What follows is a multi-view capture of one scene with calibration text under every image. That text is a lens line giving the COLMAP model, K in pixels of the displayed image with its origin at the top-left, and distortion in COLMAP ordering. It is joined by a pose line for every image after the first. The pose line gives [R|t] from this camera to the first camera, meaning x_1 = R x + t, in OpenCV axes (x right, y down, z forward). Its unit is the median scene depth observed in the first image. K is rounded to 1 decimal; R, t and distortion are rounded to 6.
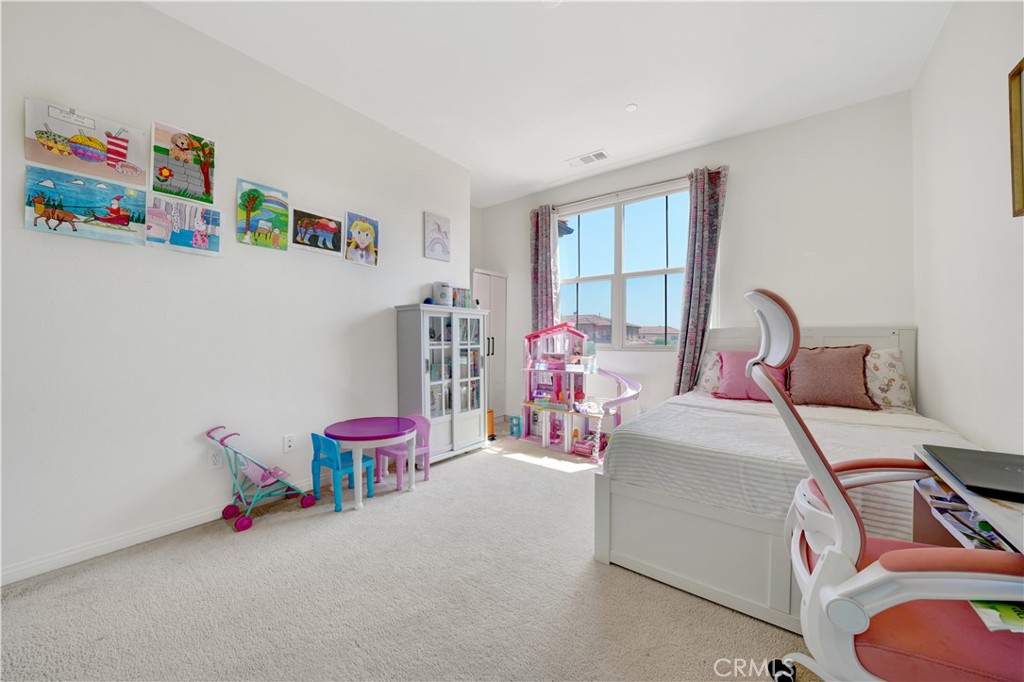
lens RADIAL K [[362.9, 0, 512.0], [0, 362.9, 341.0], [0, 0, 1]] dist [-0.028806, -0.000006]
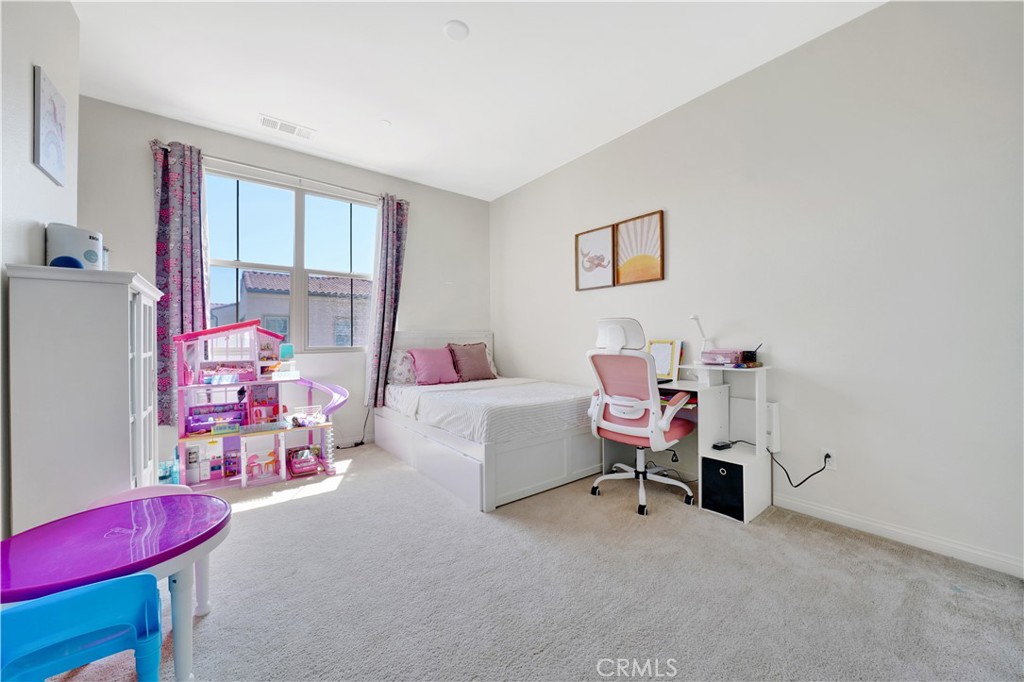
lens RADIAL K [[369.9, 0, 512.0], [0, 369.9, 341.0], [0, 0, 1]] dist [-0.037784, -0.000040]
pose [[0.249028, -0.003818, 0.968489, -0.509981], [0.012728, 0.999919, 0.000670, 0.002286], [-0.968413, 0.012160, 0.249056, 0.299463]]
